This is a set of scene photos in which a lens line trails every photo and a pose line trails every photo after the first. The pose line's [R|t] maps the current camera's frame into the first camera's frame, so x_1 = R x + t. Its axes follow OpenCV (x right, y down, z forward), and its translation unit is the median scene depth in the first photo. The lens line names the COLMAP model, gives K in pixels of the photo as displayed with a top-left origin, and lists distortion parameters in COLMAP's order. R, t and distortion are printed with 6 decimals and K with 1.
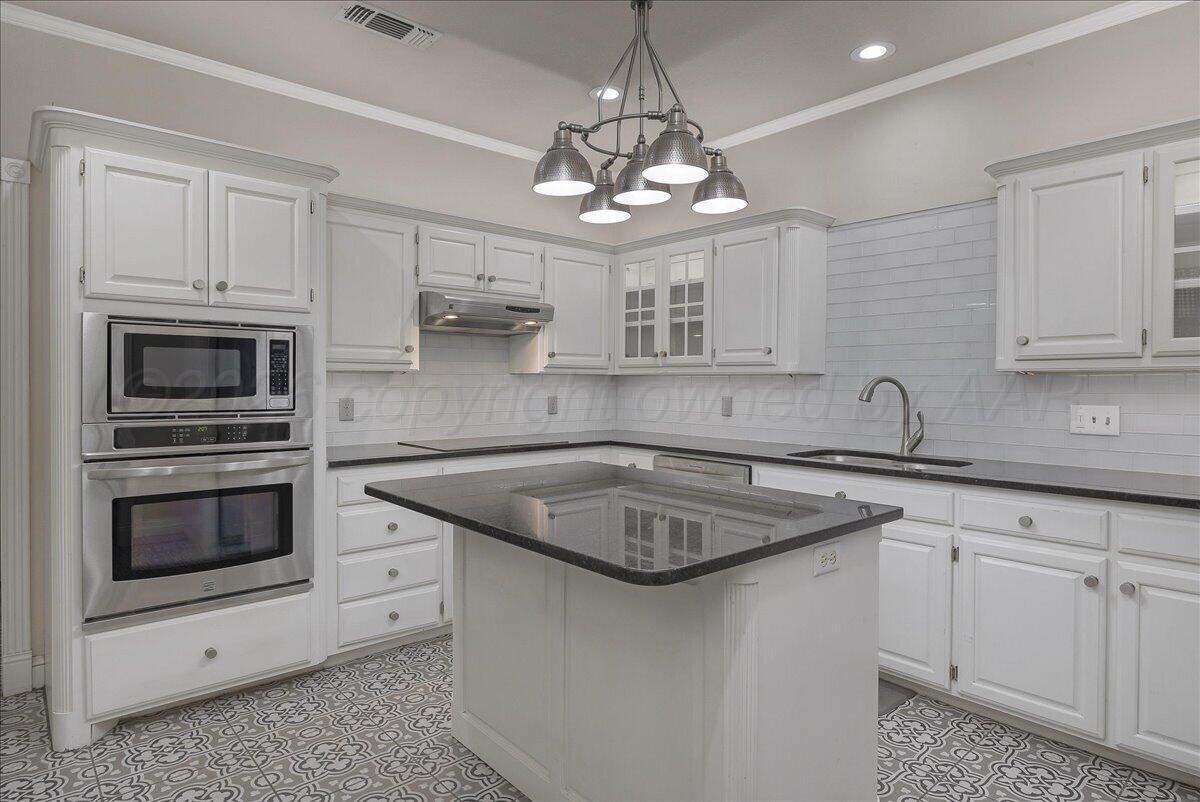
lens RADIAL K [[660.4, 0, 591.9], [0, 660.4, 394.9], [0, 0, 1]] dist [-0.014605, 0.003313]
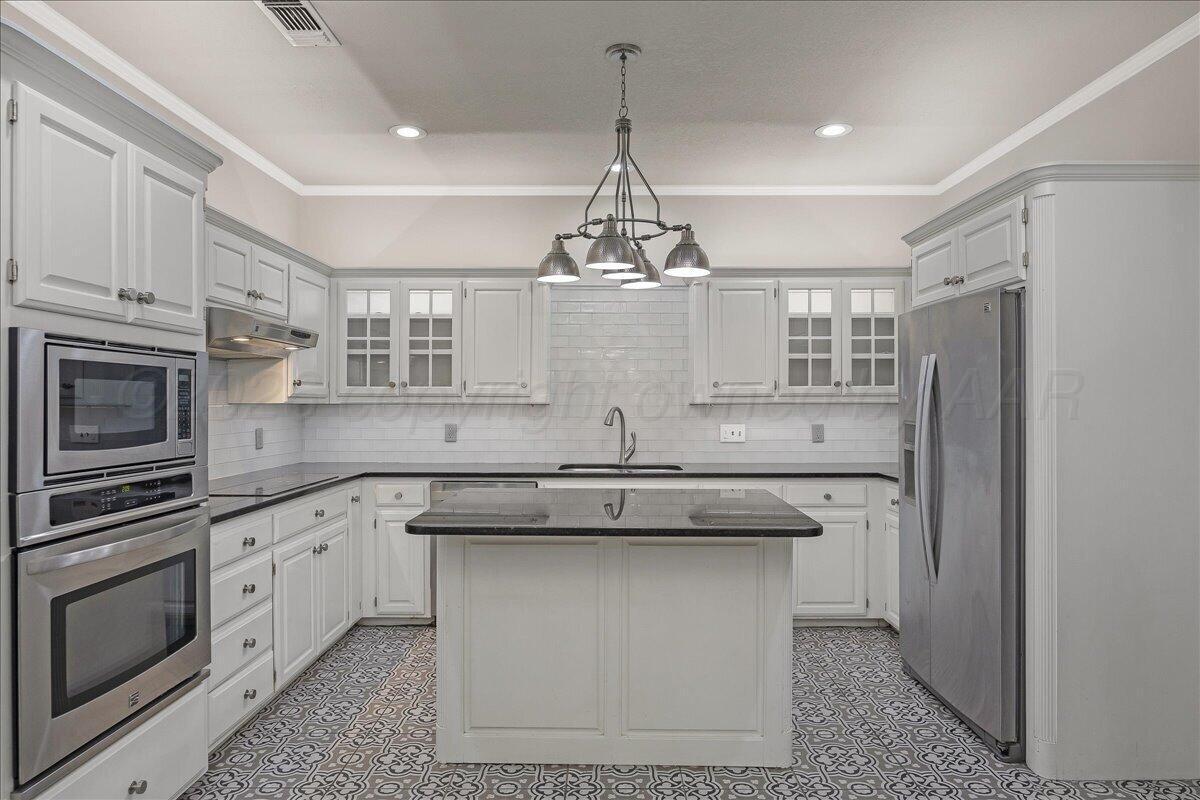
lens RADIAL K [[714.5, 0, 592.3], [0, 714.5, 405.3], [0, 0, 1]] dist [0.006748, -0.000780]
pose [[0.674185, -0.007013, 0.738529, -0.775265], [0.017280, 0.999831, -0.006280, -0.026288], [-0.738360, 0.016995, 0.674193, 0.060136]]
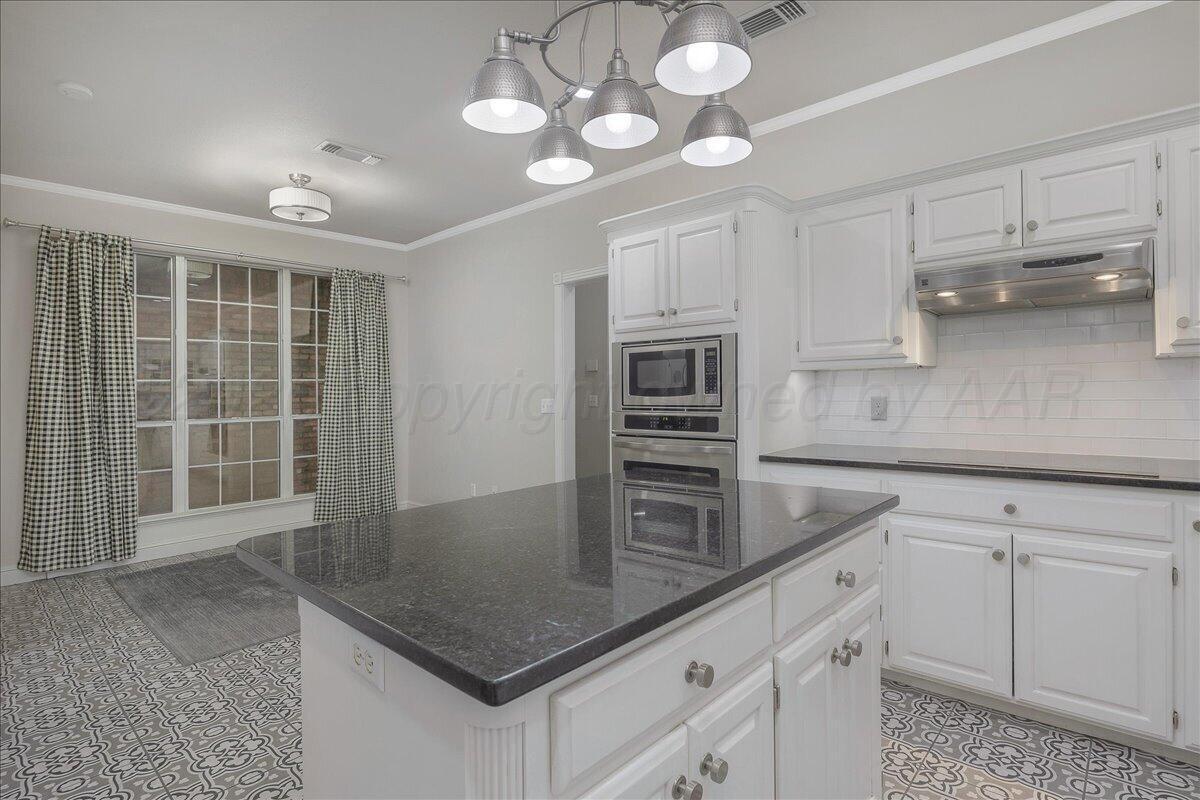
lens RADIAL K [[621.8, 0, 599.7], [0, 621.8, 381.8], [0, 0, 1]] dist [-0.012010, -0.001635]
pose [[0.086240, -0.018492, -0.996103, 0.626417], [-0.003339, 0.999817, -0.018850, 0.000337], [0.996269, 0.004951, 0.086162, 0.699804]]
